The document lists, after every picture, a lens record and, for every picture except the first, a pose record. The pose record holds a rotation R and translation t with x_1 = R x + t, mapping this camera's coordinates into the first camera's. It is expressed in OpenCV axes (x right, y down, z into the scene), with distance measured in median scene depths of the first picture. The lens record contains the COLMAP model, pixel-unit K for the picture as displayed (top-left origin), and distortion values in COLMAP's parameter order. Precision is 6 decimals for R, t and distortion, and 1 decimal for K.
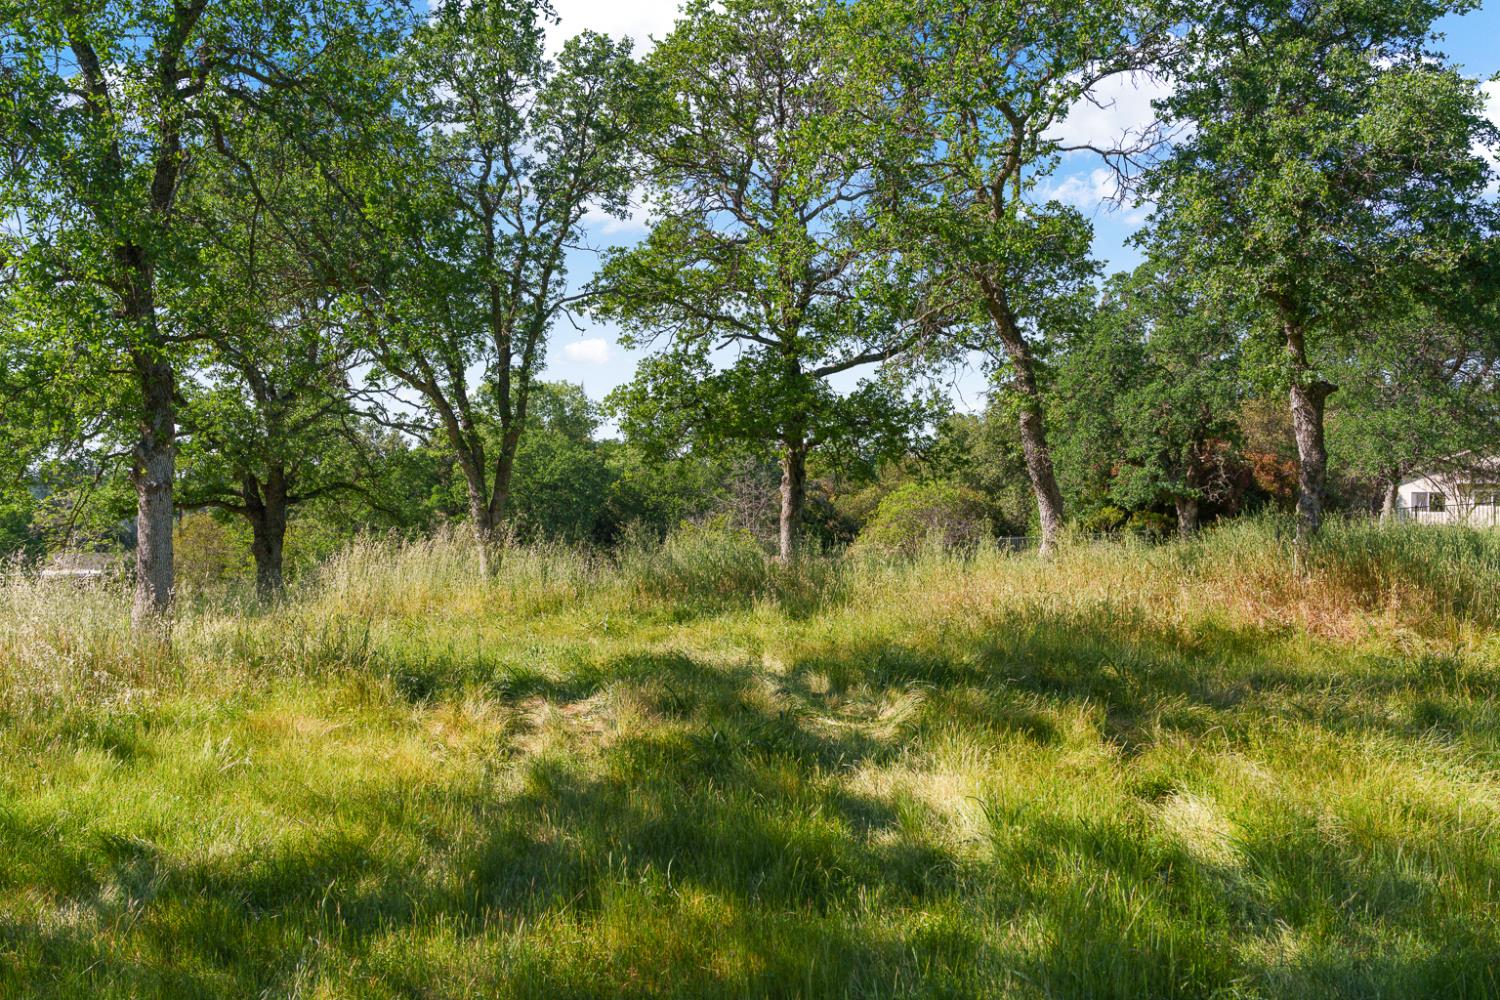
lens RADIAL K [[1285.0, 0, 750.8], [0, 1285.0, 499.6], [0, 0, 1]] dist [0.009181, -0.000271]
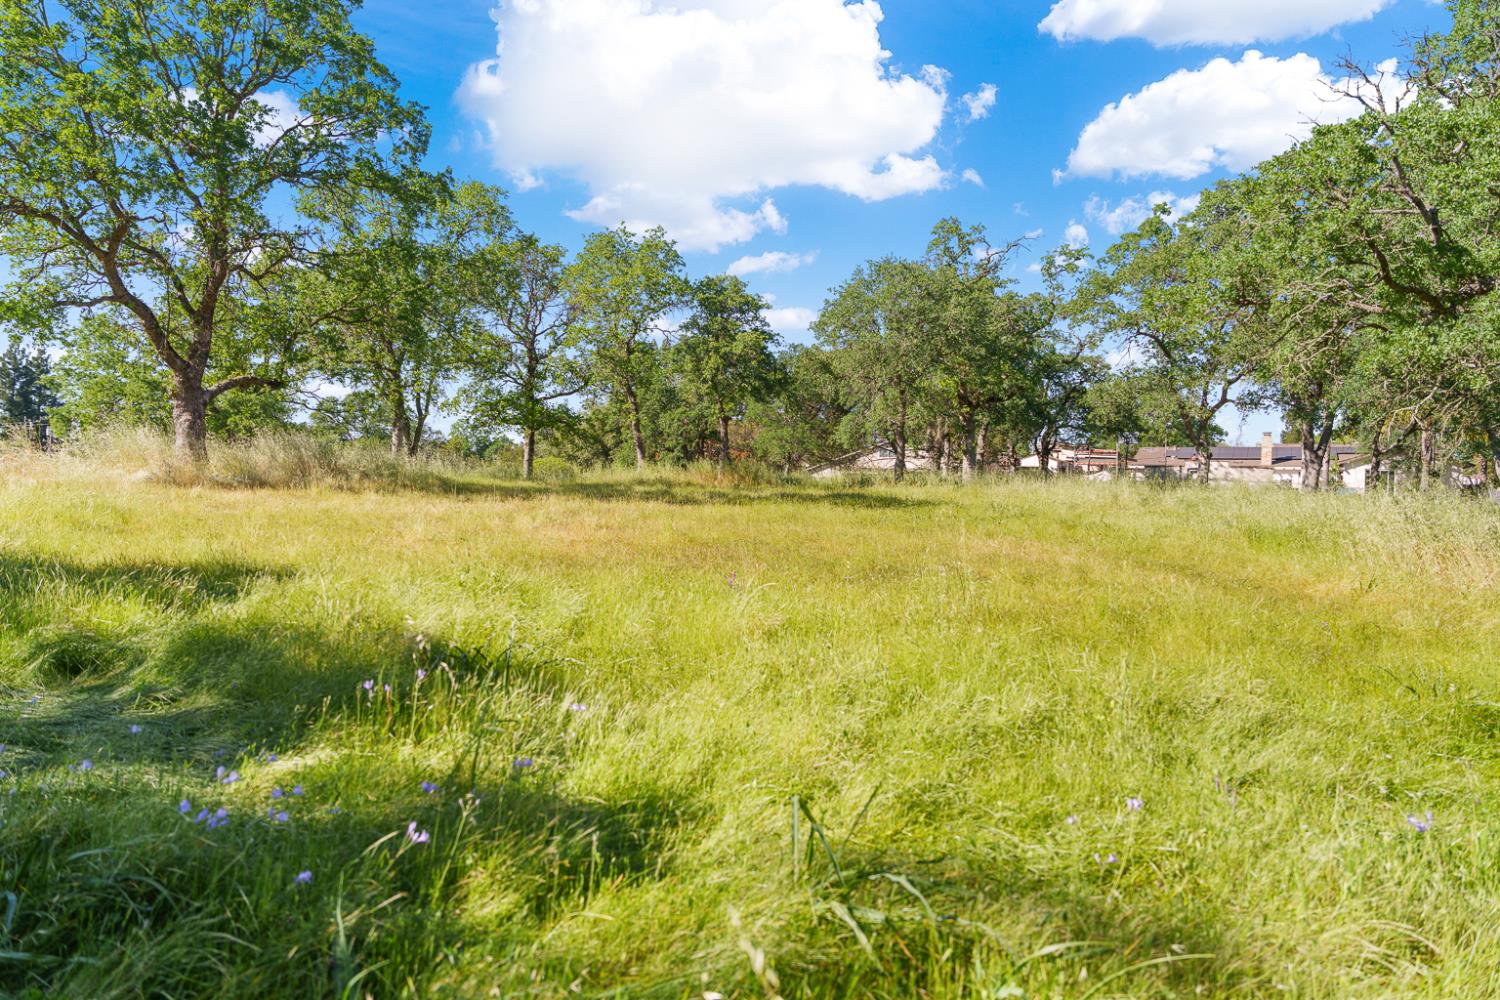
lens RADIAL K [[1016.6, 0, 753.7], [0, 1016.6, 498.9], [0, 0, 1]] dist [-0.023282, 0.019415]
pose [[0.929954, 0.027054, 0.366679, -0.449790], [-0.031380, 0.999490, 0.005840, 0.105479], [-0.366334, -0.016938, 0.930329, -1.491638]]
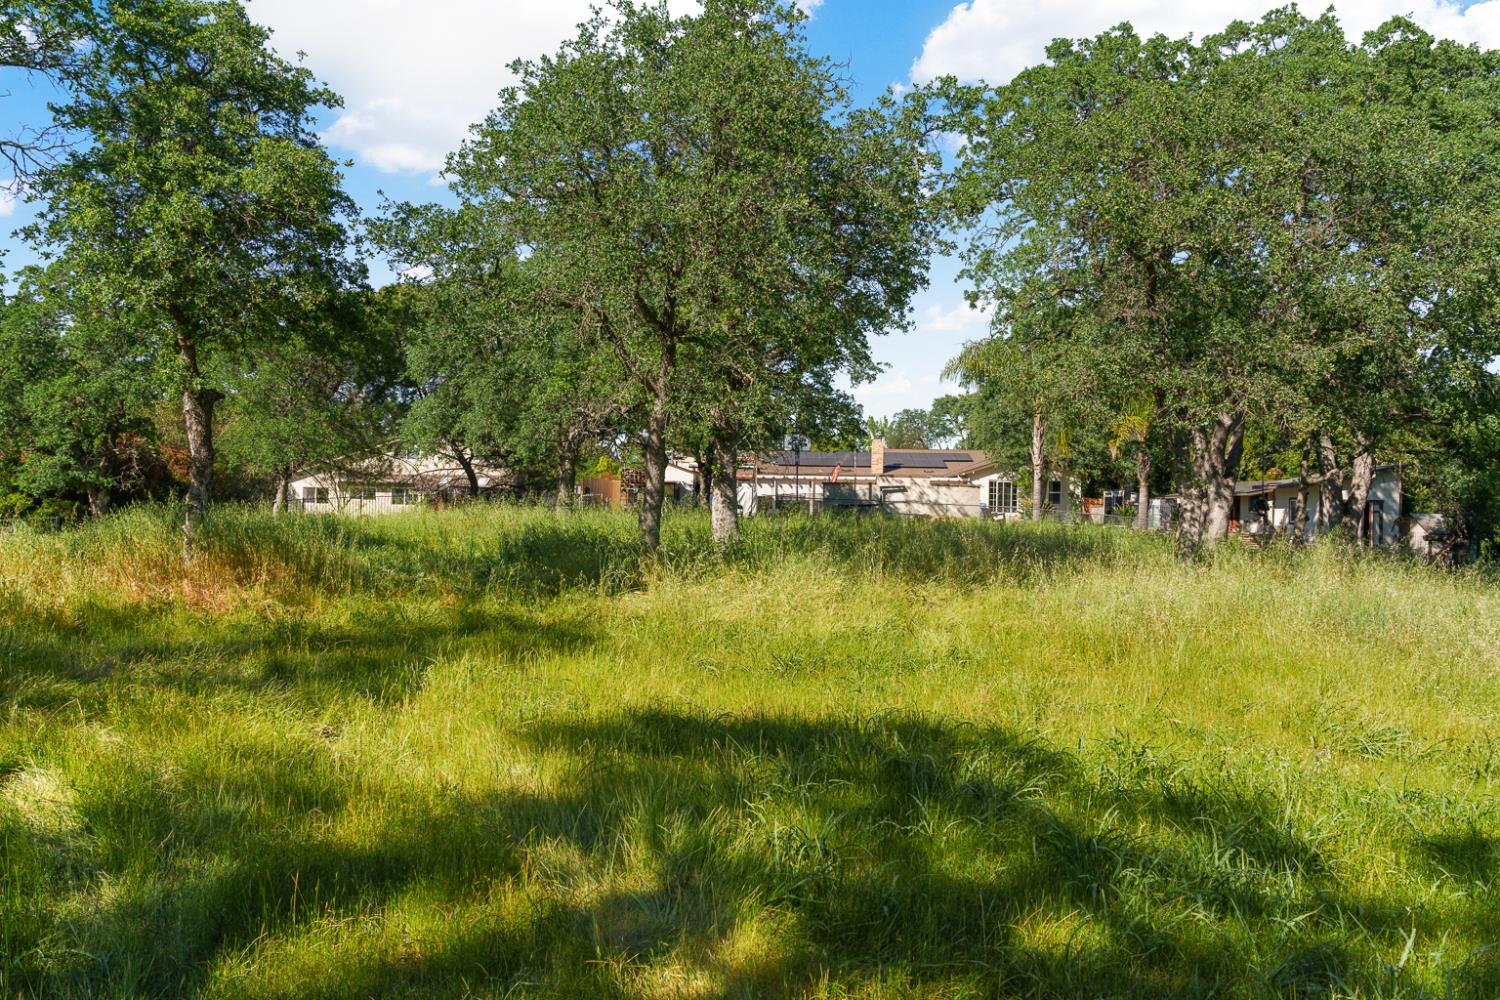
lens RADIAL K [[1089.5, 0, 747.2], [0, 1089.5, 501.6], [0, 0, 1]] dist [-0.001192, 0.002716]
pose [[0.654206, 0.016518, 0.756136, 0.021907], [-0.023432, 0.999724, -0.001566, -0.000427], [-0.755953, -0.016693, 0.654413, -0.007622]]
